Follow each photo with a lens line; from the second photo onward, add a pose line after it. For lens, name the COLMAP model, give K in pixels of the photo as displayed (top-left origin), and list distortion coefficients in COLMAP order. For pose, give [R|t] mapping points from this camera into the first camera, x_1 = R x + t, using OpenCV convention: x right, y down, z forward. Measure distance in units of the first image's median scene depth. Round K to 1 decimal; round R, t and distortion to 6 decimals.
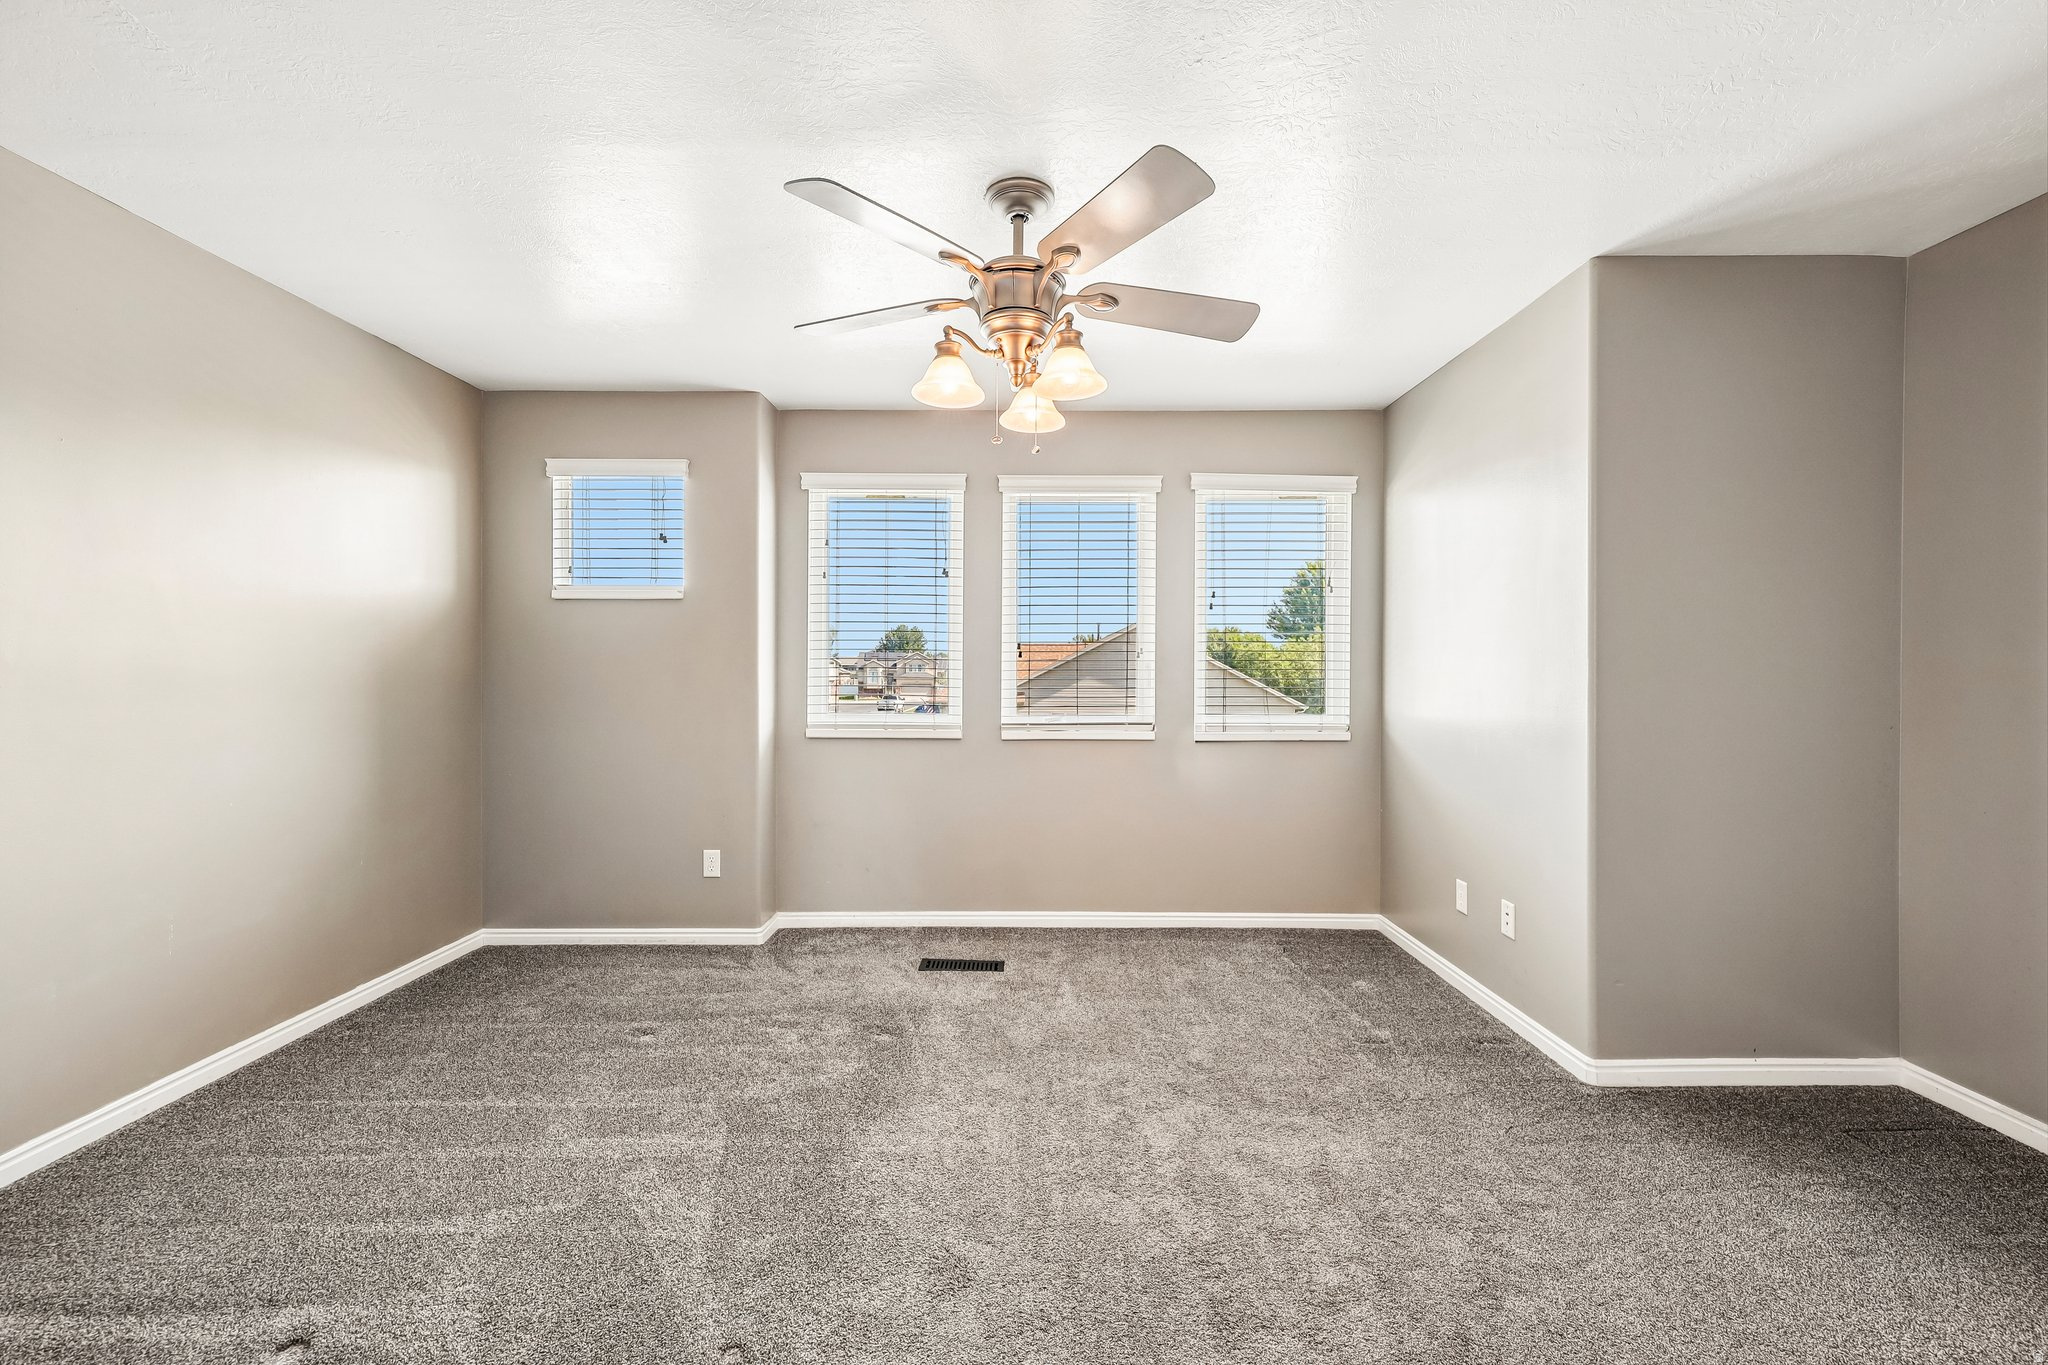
lens RADIAL K [[820.3, 0, 1026.1], [0, 820.3, 670.9], [0, 0, 1]] dist [-0.002444, 0.000193]
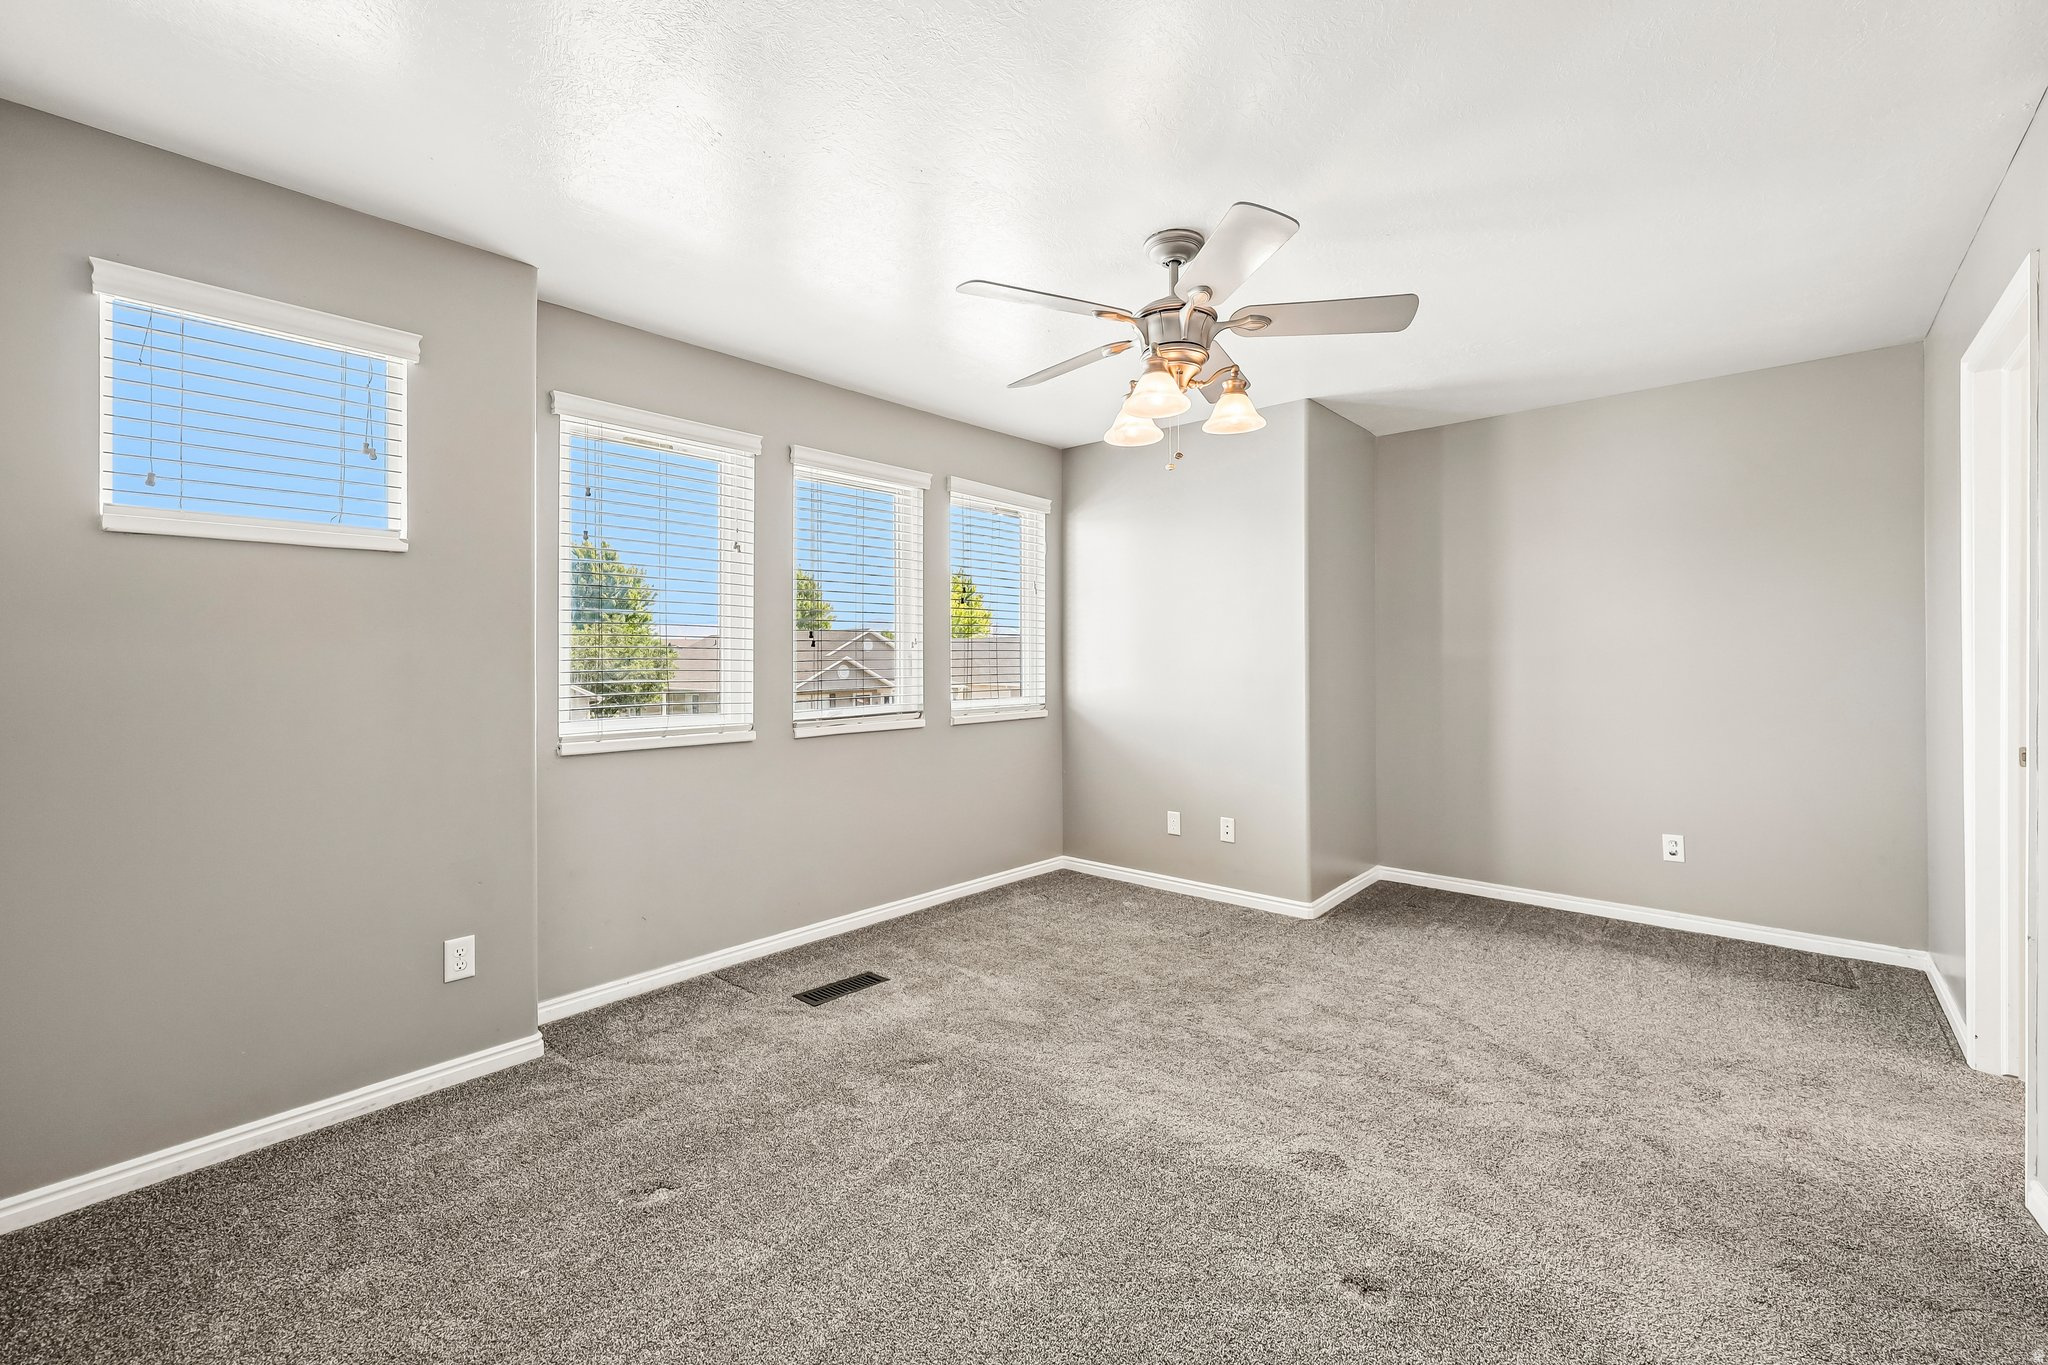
lens RADIAL K [[816.5, 0, 1024.0], [0, 816.5, 653.0], [0, 0, 1]] dist [-0.007568, 0.000301]
pose [[0.675272, -0.000997, 0.737568, -0.601129], [0.005912, 0.999974, -0.004061, -0.005260], [-0.737545, 0.007103, 0.675261, 0.241528]]
